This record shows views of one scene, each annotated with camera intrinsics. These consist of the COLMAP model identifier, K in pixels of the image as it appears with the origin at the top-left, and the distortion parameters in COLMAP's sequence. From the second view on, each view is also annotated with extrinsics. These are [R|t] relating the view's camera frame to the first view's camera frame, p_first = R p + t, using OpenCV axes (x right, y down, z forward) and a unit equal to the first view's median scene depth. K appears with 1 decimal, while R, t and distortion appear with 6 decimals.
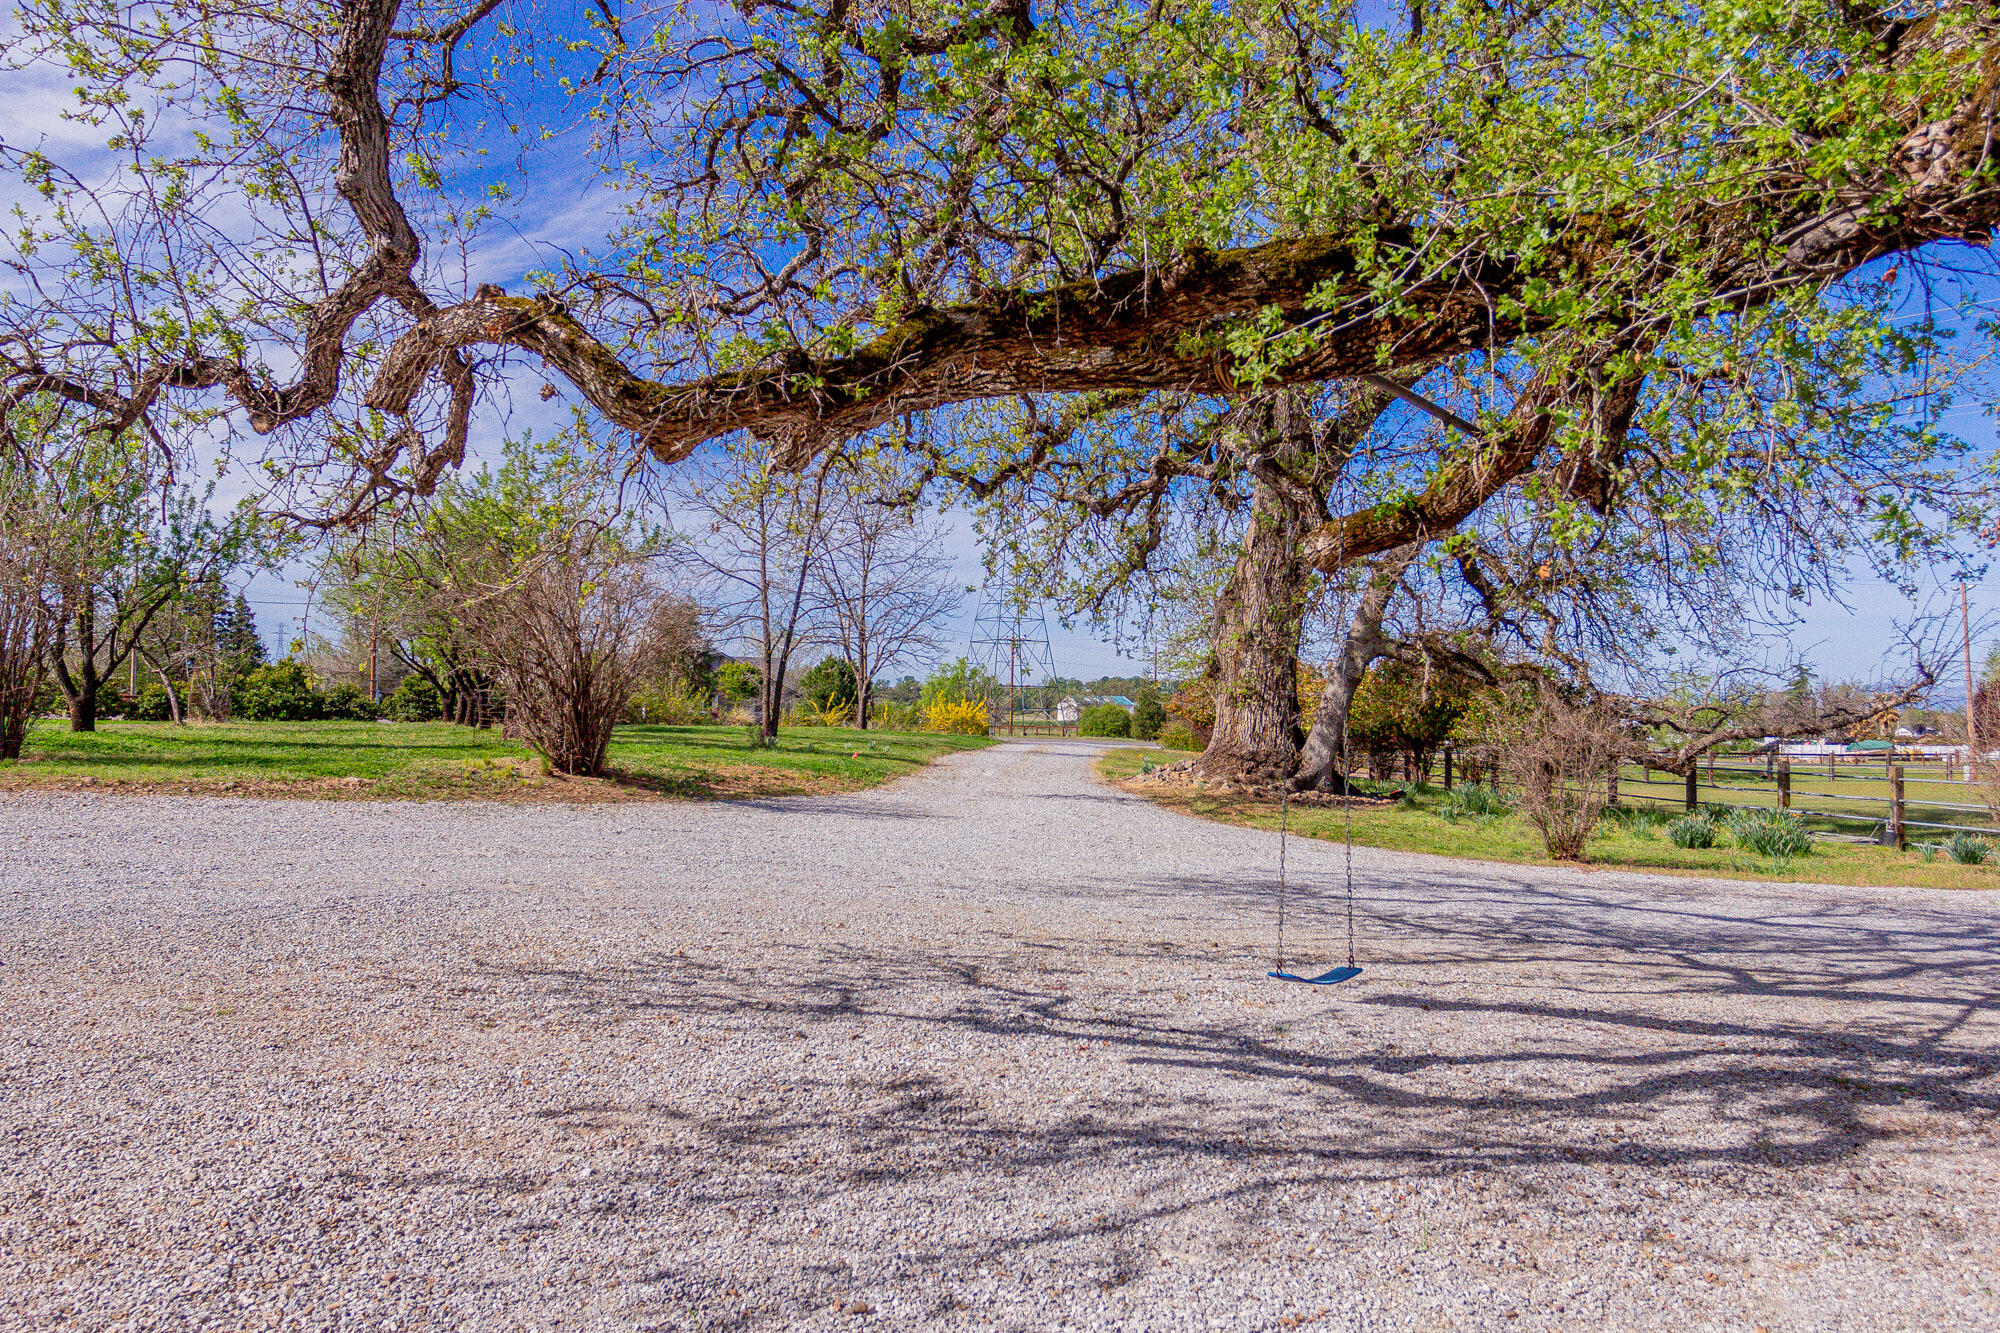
lens RADIAL K [[1584.0, 0, 1000.0], [0, 1584.0, 666.5], [0, 0, 1]] dist [-0.044558, -0.000259]
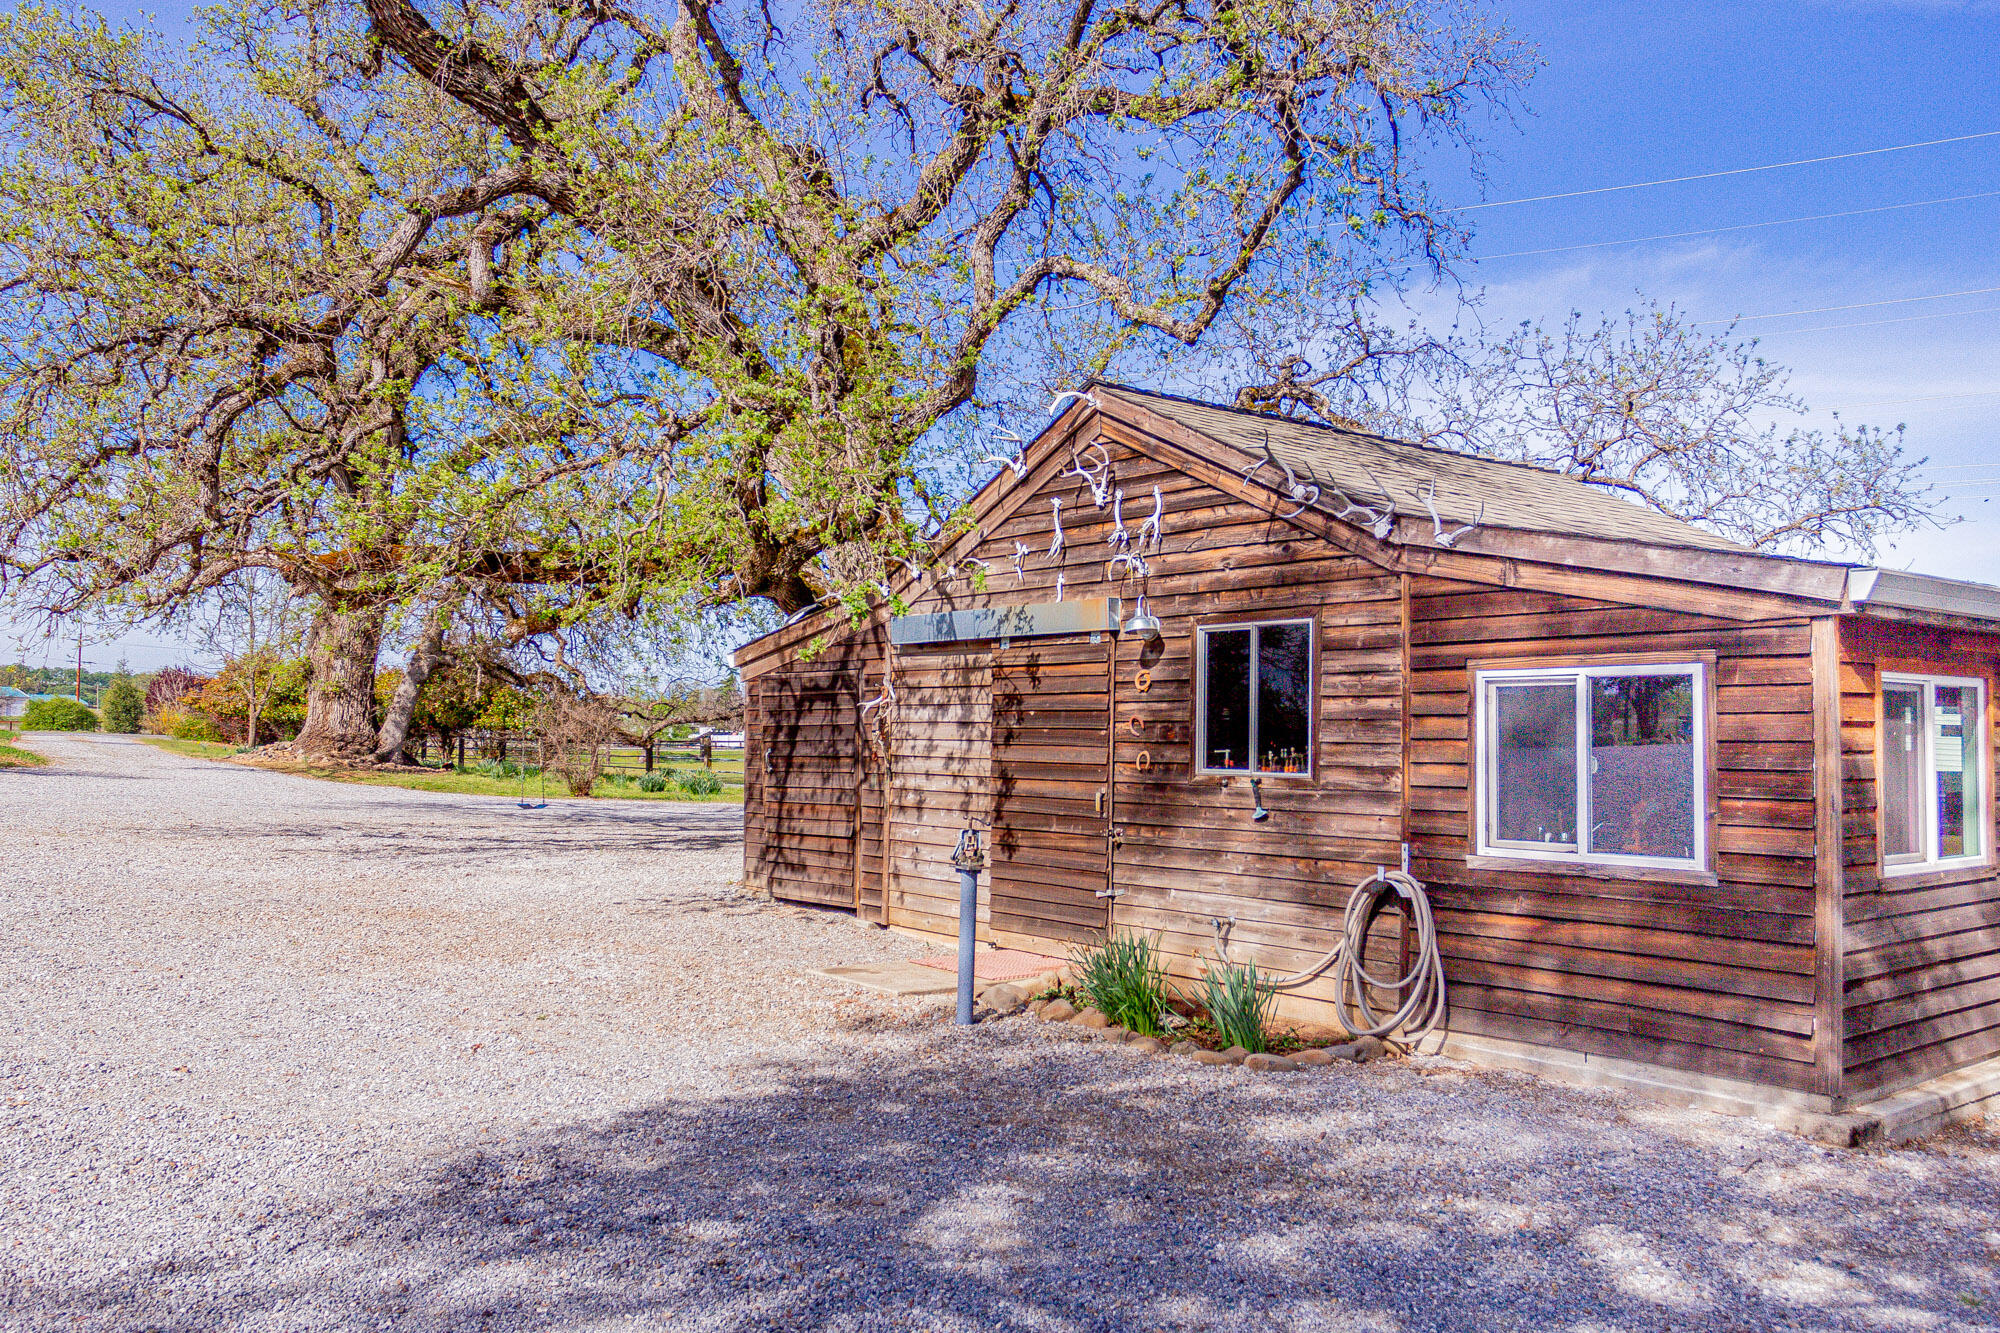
lens RADIAL K [[1584.0, 0, 1000.0], [0, 1584.0, 666.5], [0, 0, 1]] dist [-0.044558, -0.000259]
pose [[0.802171, 0.016463, 0.596867, -0.188602], [-0.018600, 0.999824, -0.002578, -0.010448], [-0.596804, -0.009034, 0.802336, -0.396650]]
